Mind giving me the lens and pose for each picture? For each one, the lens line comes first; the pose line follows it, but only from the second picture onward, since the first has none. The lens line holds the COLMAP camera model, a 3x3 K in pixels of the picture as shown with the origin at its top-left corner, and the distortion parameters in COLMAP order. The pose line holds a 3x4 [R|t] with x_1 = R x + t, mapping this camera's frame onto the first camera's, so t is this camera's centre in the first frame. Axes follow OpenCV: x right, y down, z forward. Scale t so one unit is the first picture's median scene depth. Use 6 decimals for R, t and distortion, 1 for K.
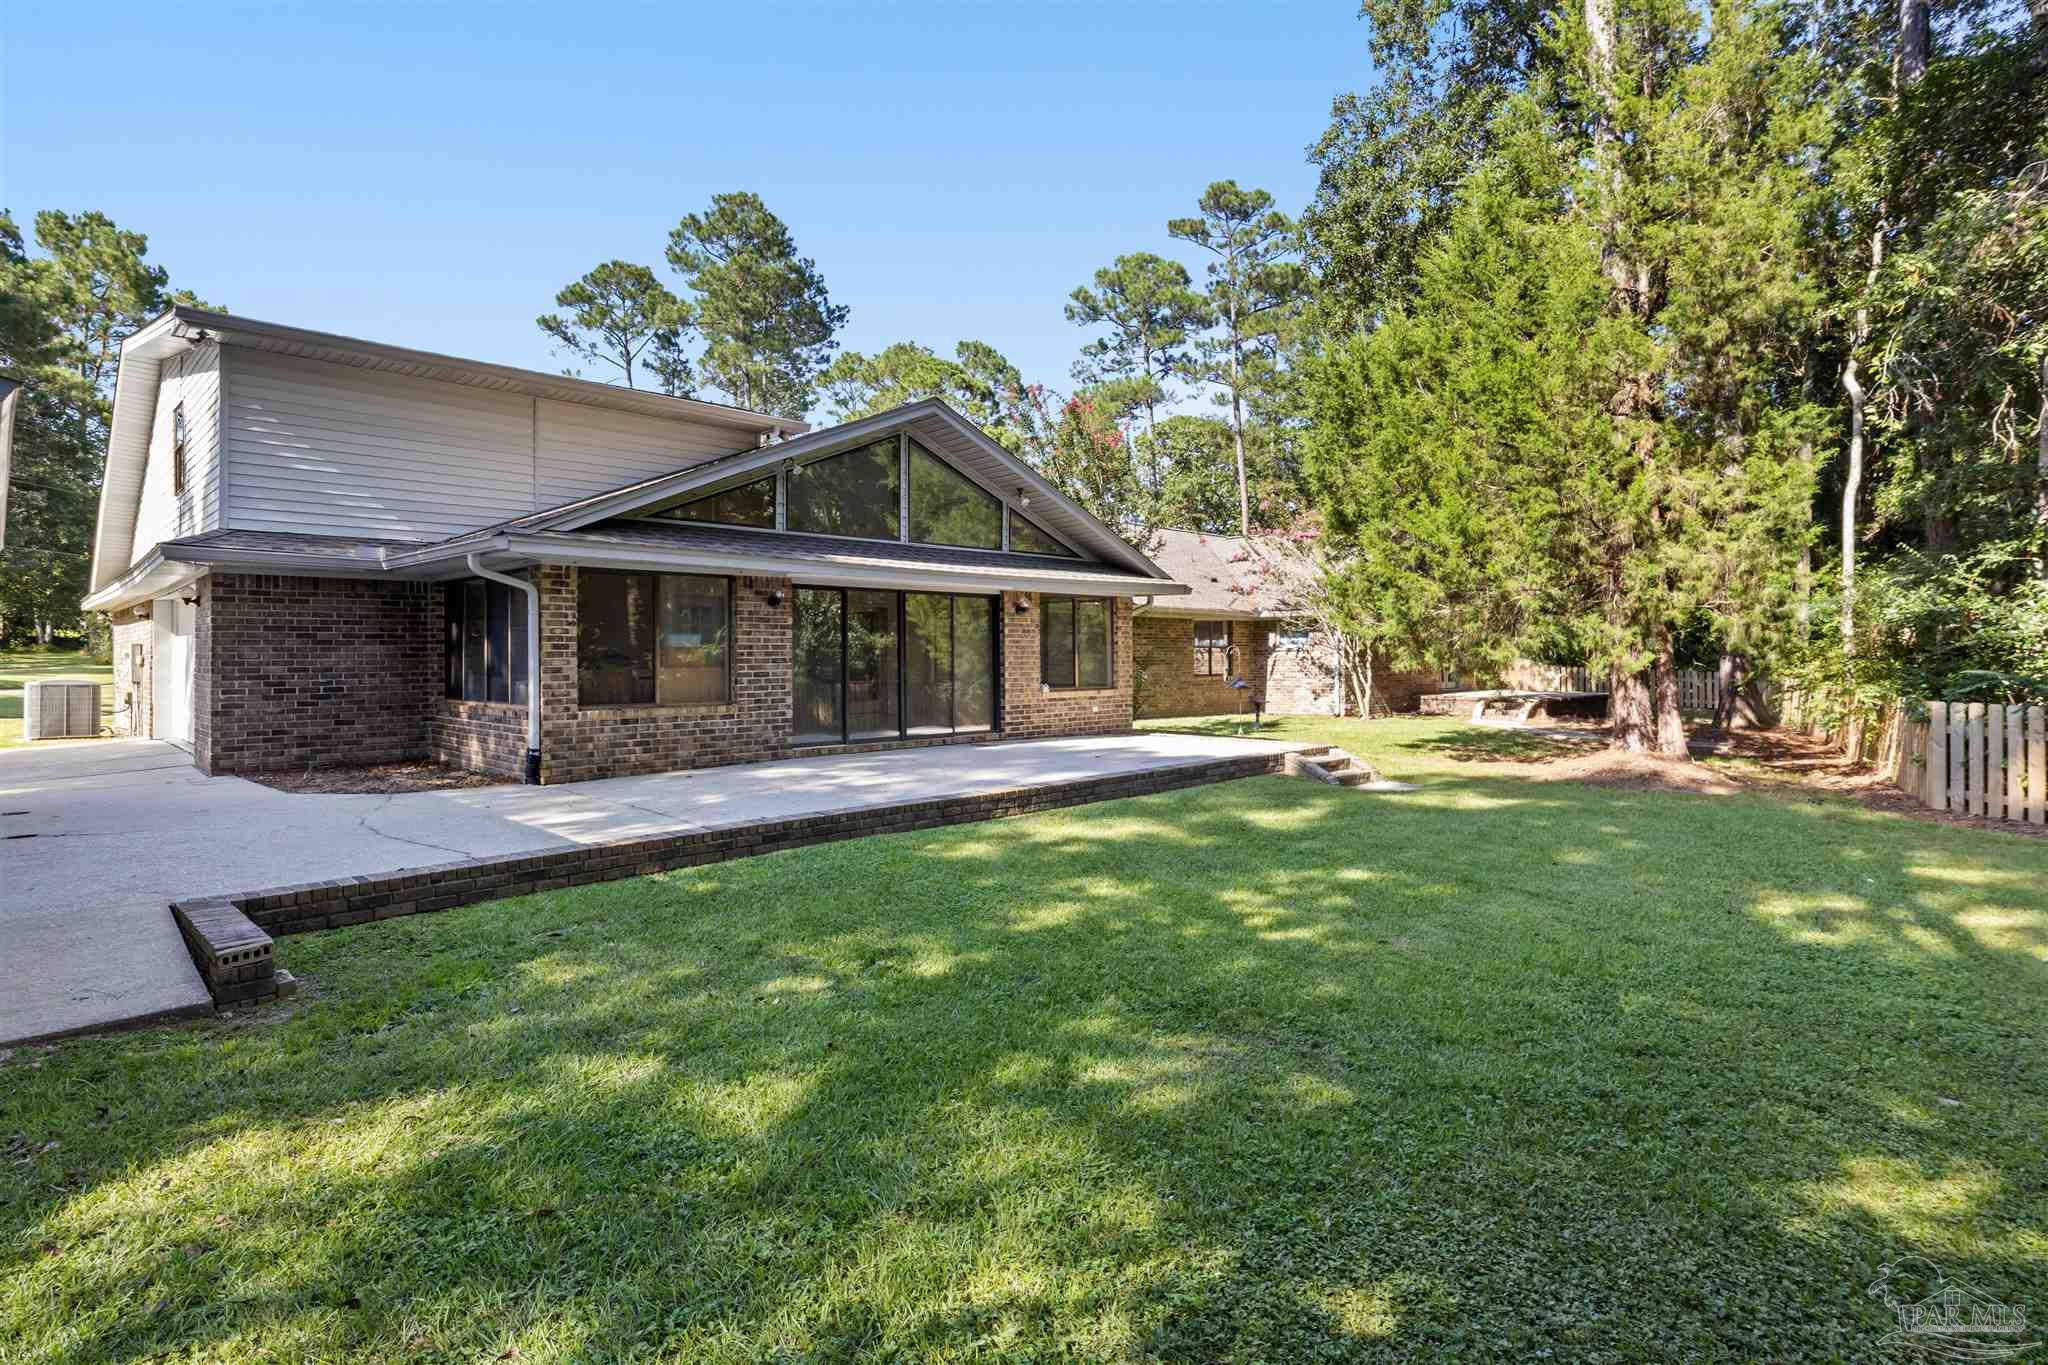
lens RADIAL K [[1038.6, 0, 1030.8], [0, 1038.6, 665.2], [0, 0, 1]] dist [0.000861, -0.000426]
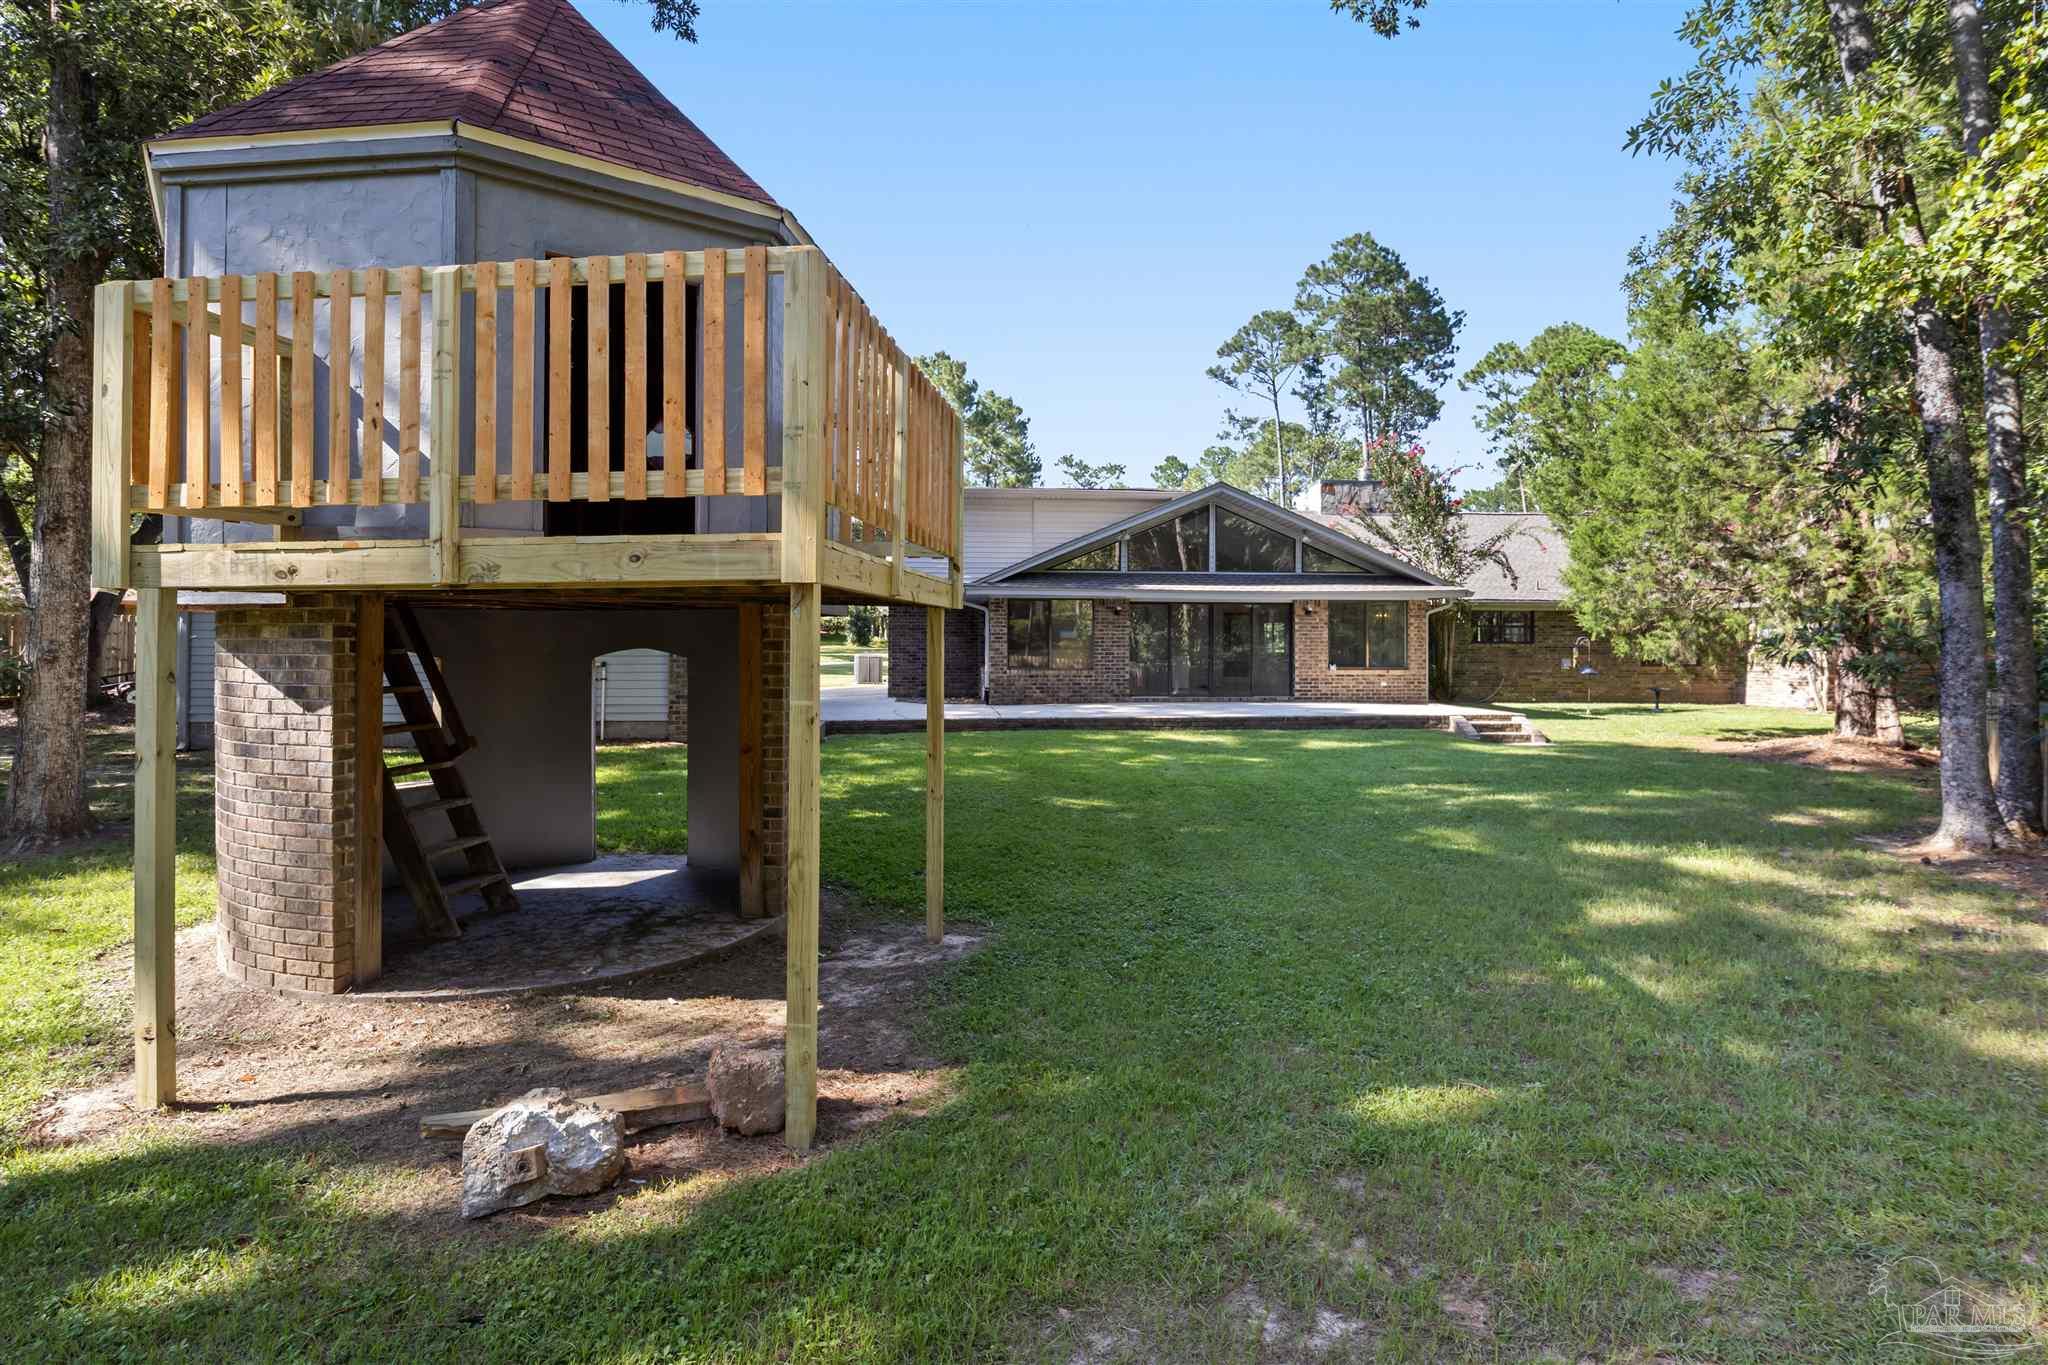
lens RADIAL K [[1038.6, 0, 1021.1], [0, 1038.6, 675.2], [0, 0, 1]] dist [0.000861, -0.000426]
pose [[0.772794, 0.023431, -0.634224, 0.564370], [-0.011782, 0.999676, 0.022576, 0.005587], [0.634547, -0.009974, 0.772820, -0.357001]]
